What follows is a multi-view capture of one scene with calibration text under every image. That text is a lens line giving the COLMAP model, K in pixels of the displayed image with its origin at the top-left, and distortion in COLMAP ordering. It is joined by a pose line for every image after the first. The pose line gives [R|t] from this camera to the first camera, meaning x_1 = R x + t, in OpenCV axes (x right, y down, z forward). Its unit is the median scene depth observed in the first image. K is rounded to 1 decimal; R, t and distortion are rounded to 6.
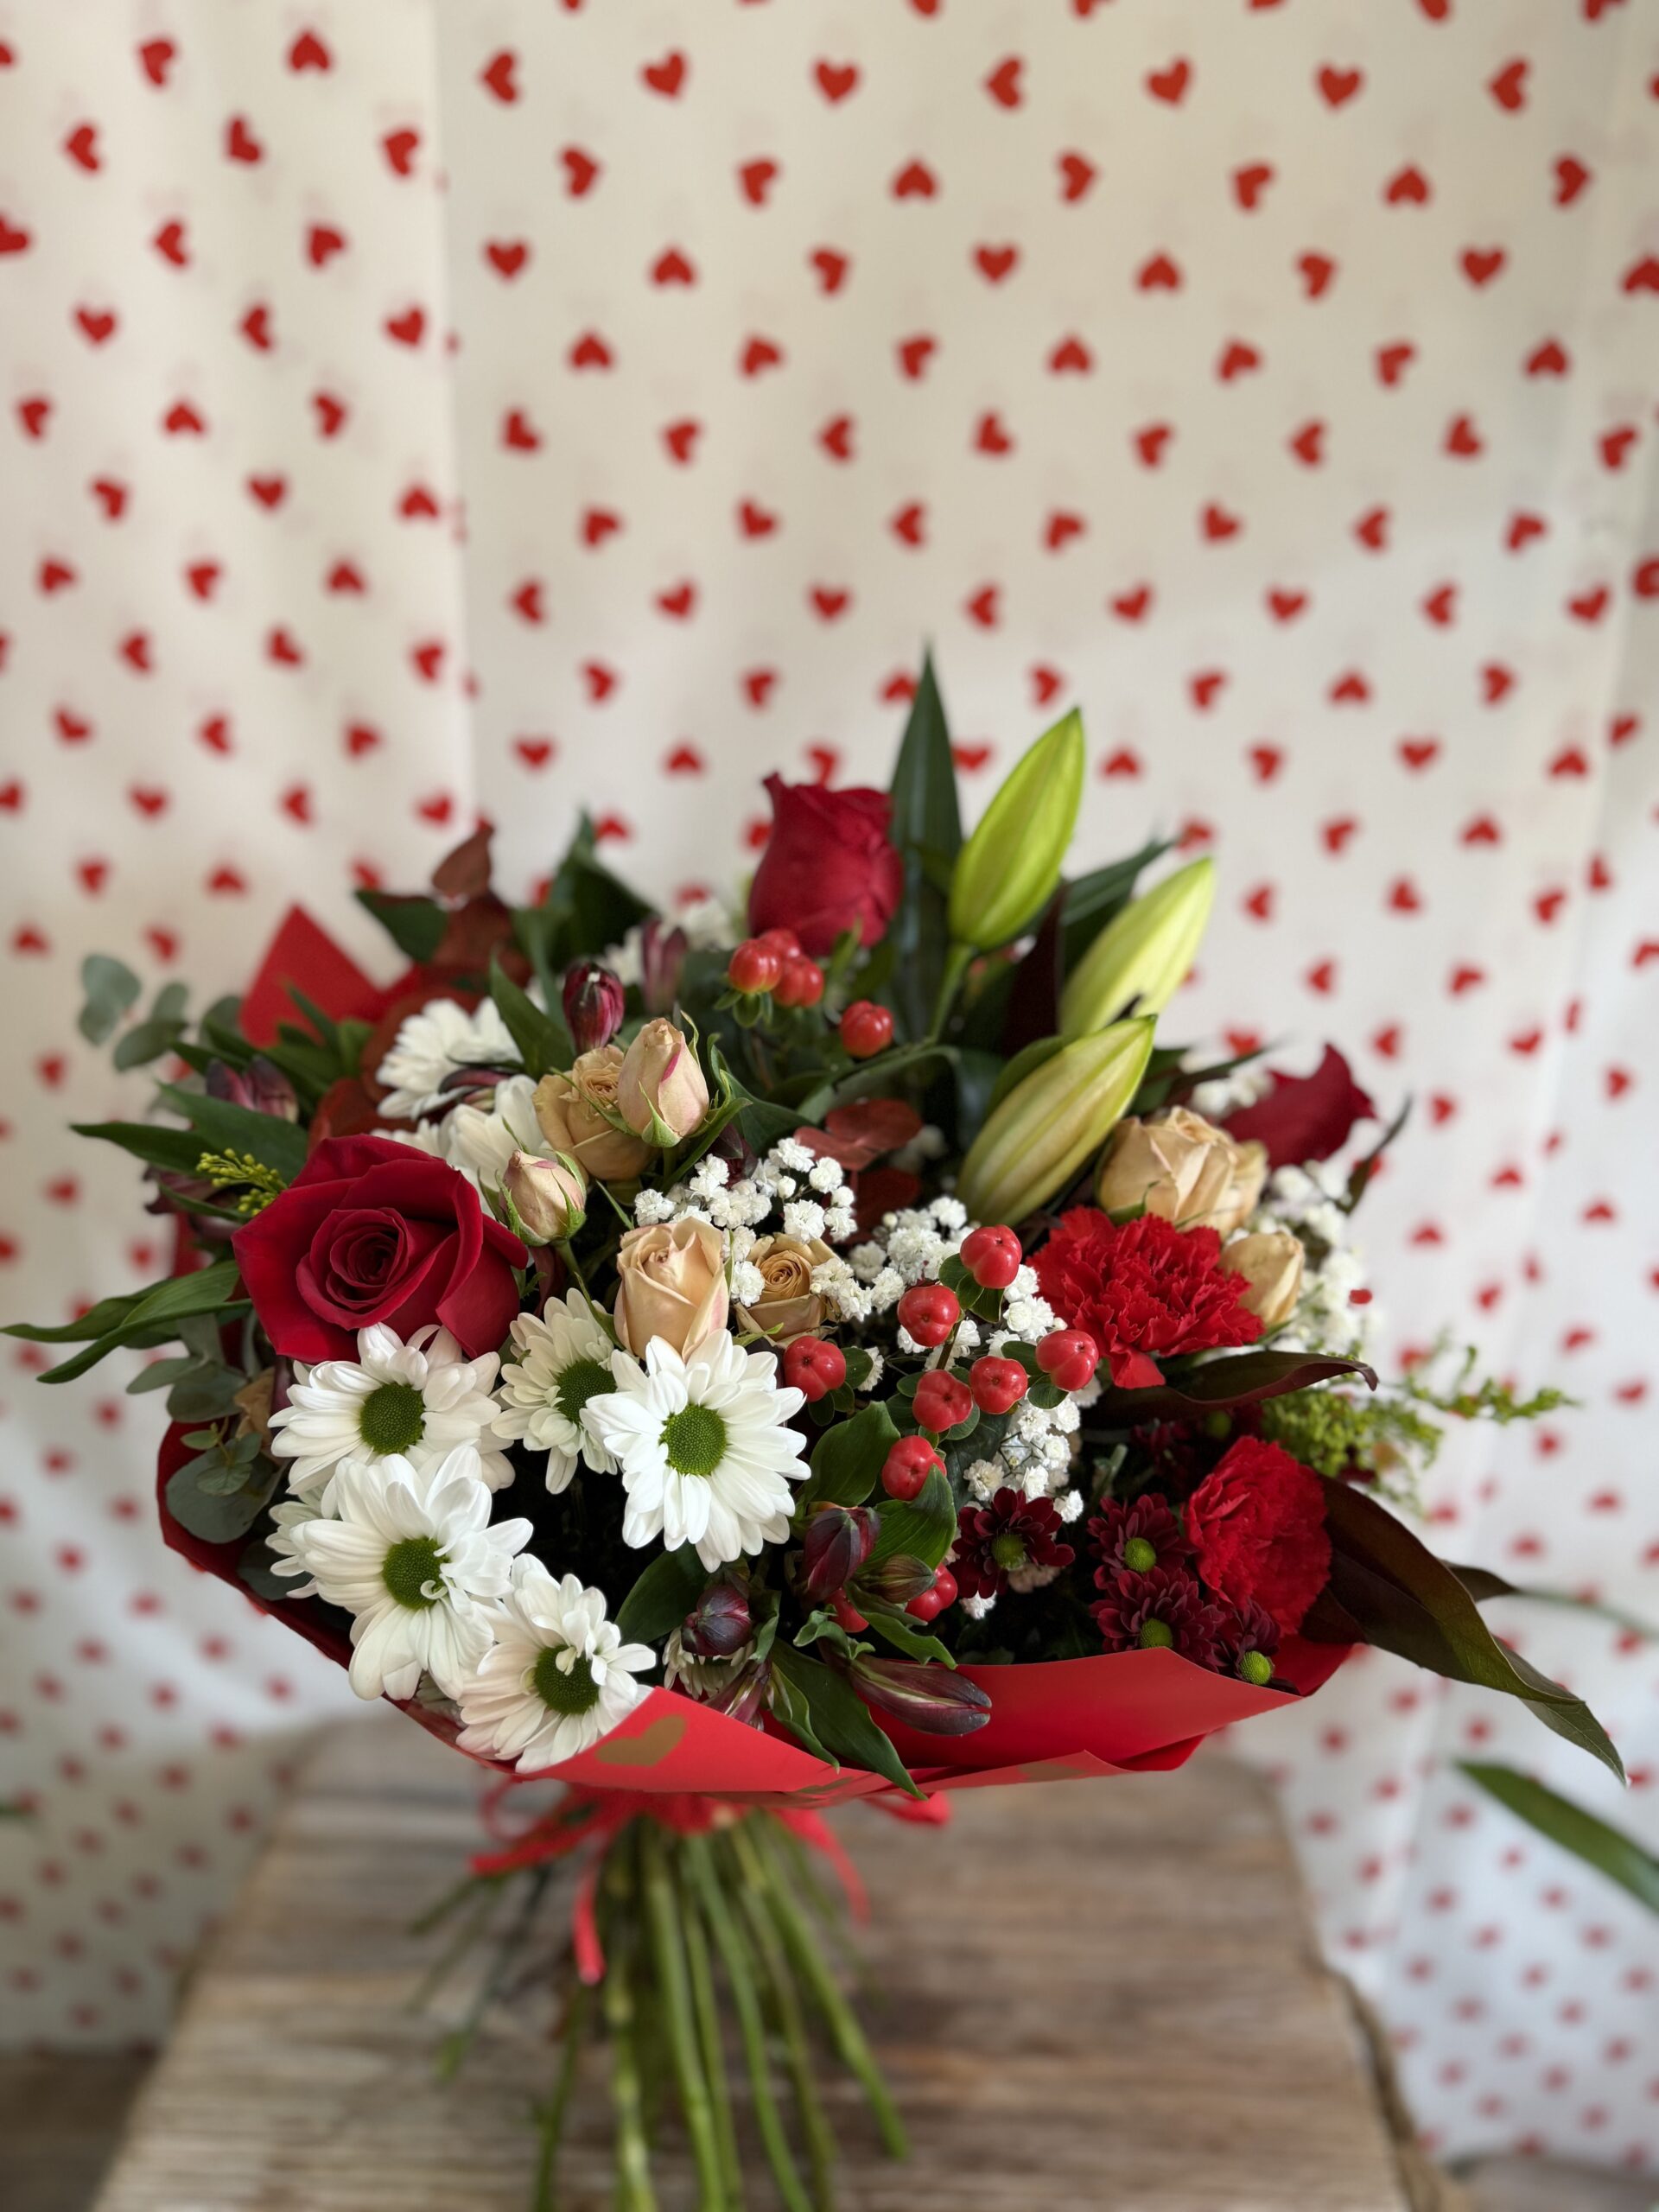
lens RADIAL K [[1603.0, 0, 821.9], [0, 1603.0, 1113.6], [0, 0, 1]] dist [0.036126, -0.047683]
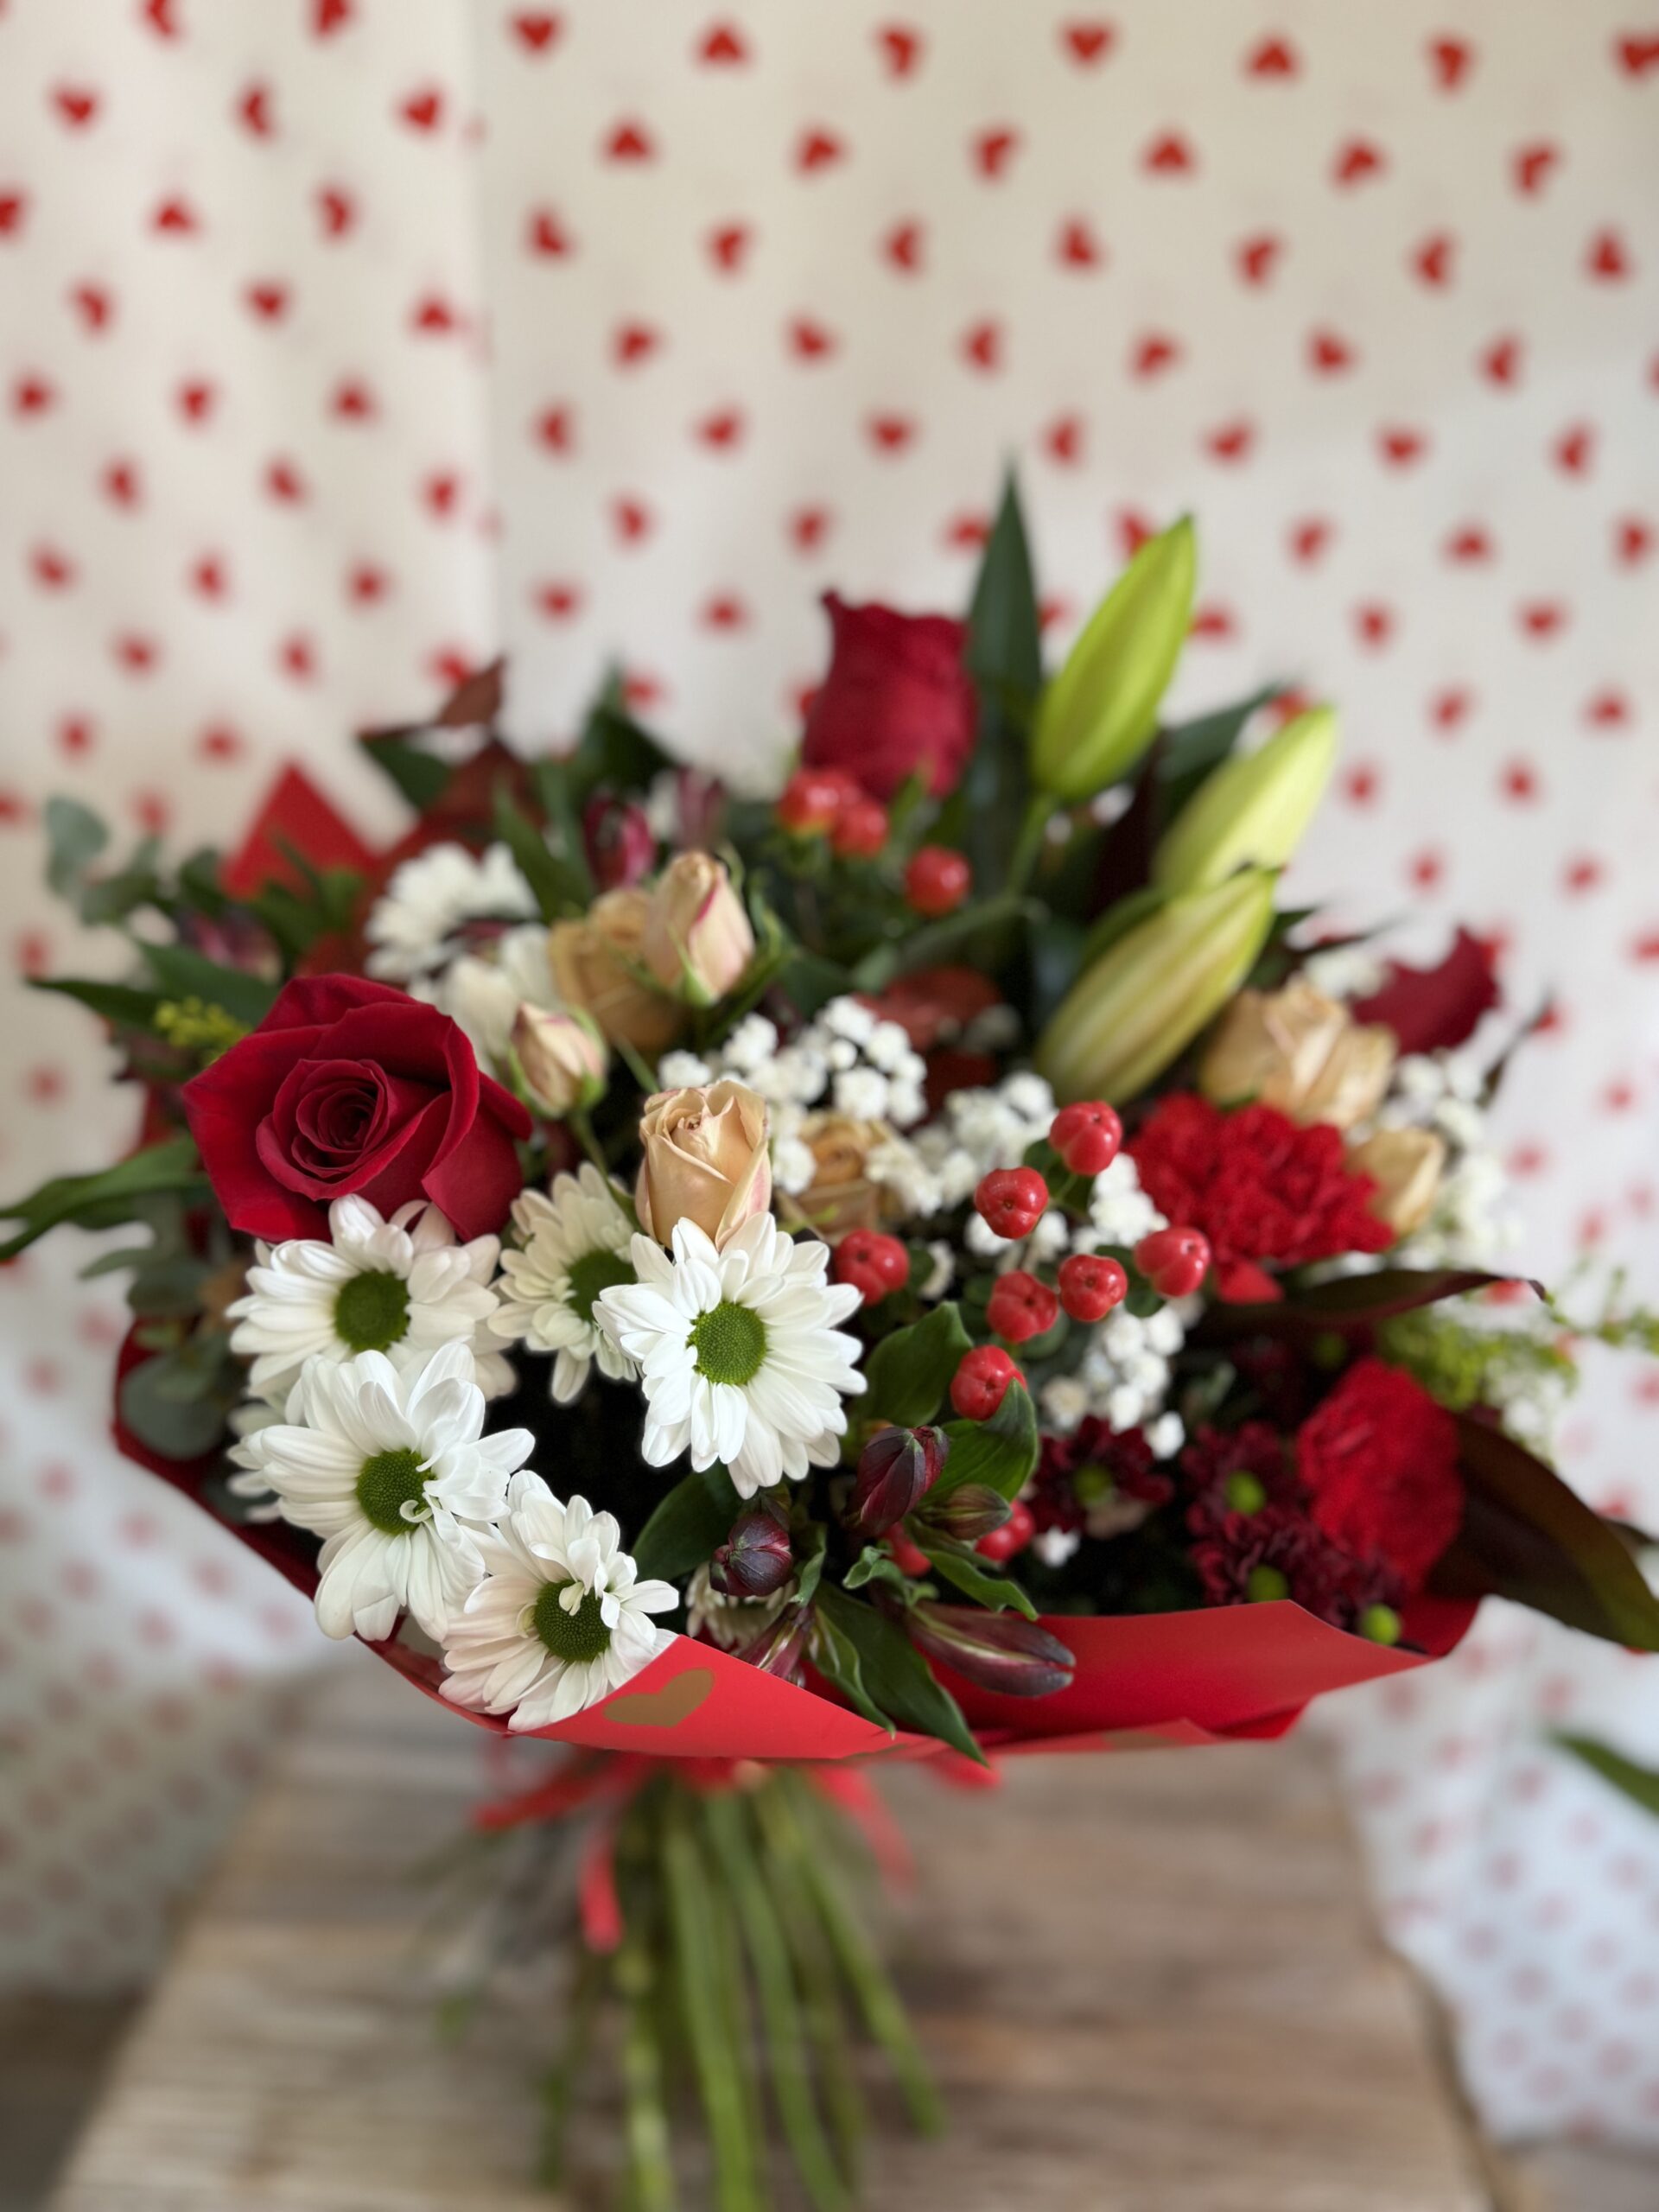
lens RADIAL K [[1637.2, 0, 835.2], [0, 1637.2, 1113.0], [0, 0, 1]] dist [0.000055, -0.003607]
pose [[0.999747, 0.019274, -0.011571, -0.014317], [-0.018872, 0.999247, 0.033903, 0.046888], [0.012216, -0.033676, 0.999358, 0.133300]]
